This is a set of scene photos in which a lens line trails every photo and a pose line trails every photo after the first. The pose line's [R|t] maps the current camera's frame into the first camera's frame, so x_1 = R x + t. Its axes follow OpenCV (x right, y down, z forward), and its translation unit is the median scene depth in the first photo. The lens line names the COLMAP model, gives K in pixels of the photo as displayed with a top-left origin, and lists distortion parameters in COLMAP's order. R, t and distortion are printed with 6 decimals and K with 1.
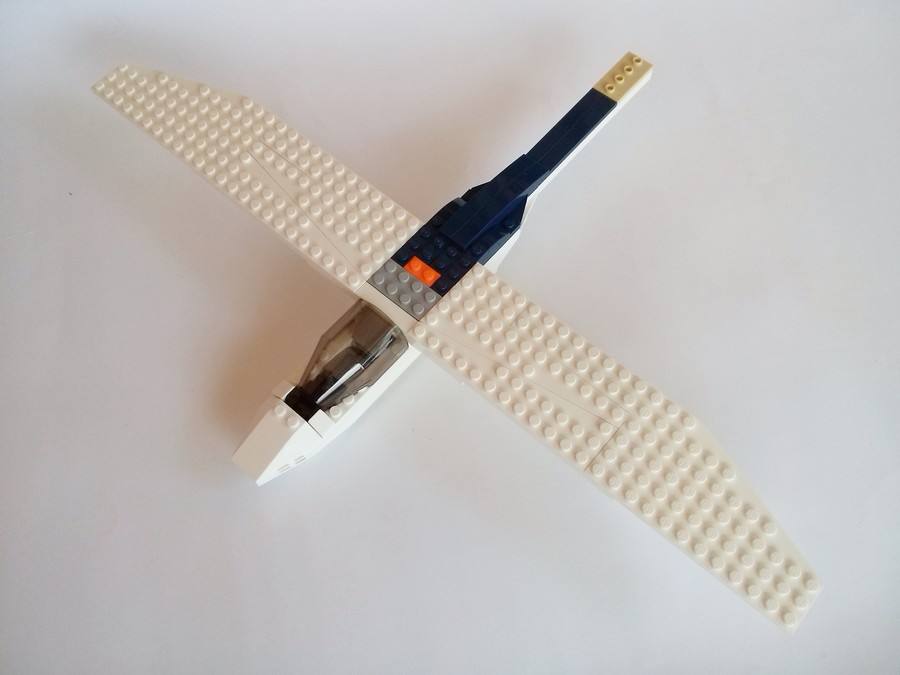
lens RADIAL K [[821.4, 0, 450.0], [0, 821.4, 337.5], [0, 0, 1]] dist [-0.005141, -0.166057]
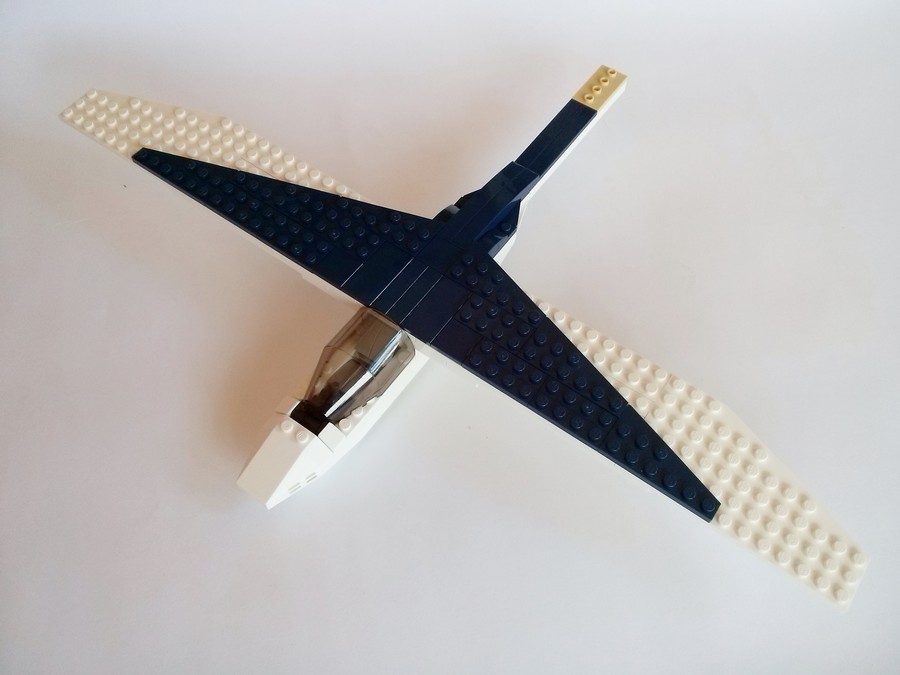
lens RADIAL K [[821.4, 0, 450.0], [0, 821.4, 337.5], [0, 0, 1]] dist [-0.005141, -0.166057]
pose [[0.994315, -0.059020, 0.088629, -0.094863], [0.067664, 0.992892, -0.097918, 0.088778], [-0.082219, 0.103359, 0.991240, 0.046543]]
